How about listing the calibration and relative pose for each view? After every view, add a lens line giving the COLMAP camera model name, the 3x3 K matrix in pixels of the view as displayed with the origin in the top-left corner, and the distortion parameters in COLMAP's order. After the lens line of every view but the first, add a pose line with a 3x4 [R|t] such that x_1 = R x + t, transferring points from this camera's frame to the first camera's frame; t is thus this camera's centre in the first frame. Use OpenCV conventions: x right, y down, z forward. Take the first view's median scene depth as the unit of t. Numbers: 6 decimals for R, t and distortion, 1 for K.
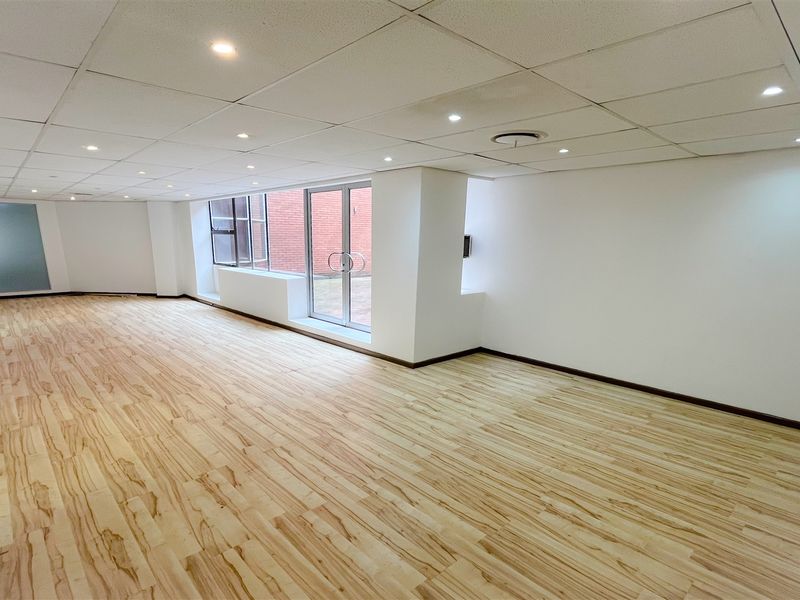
lens RADIAL K [[450.2, 0, 400.0], [0, 450.2, 300.0], [0, 0, 1]] dist [-0.002809, -0.001467]
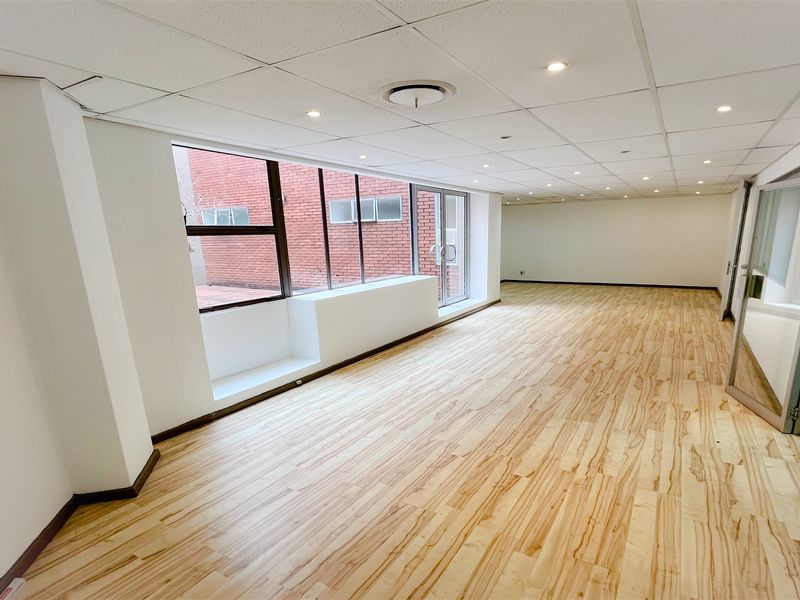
lens RADIAL K [[450.2, 0, 400.0], [0, 450.2, 300.0], [0, 0, 1]] dist [-0.002809, -0.001467]
pose [[-0.262376, -0.148975, 0.953397, -1.319368], [0.150752, 0.969552, 0.192986, -0.222569], [-0.953117, 0.194361, -0.231929, 1.476090]]
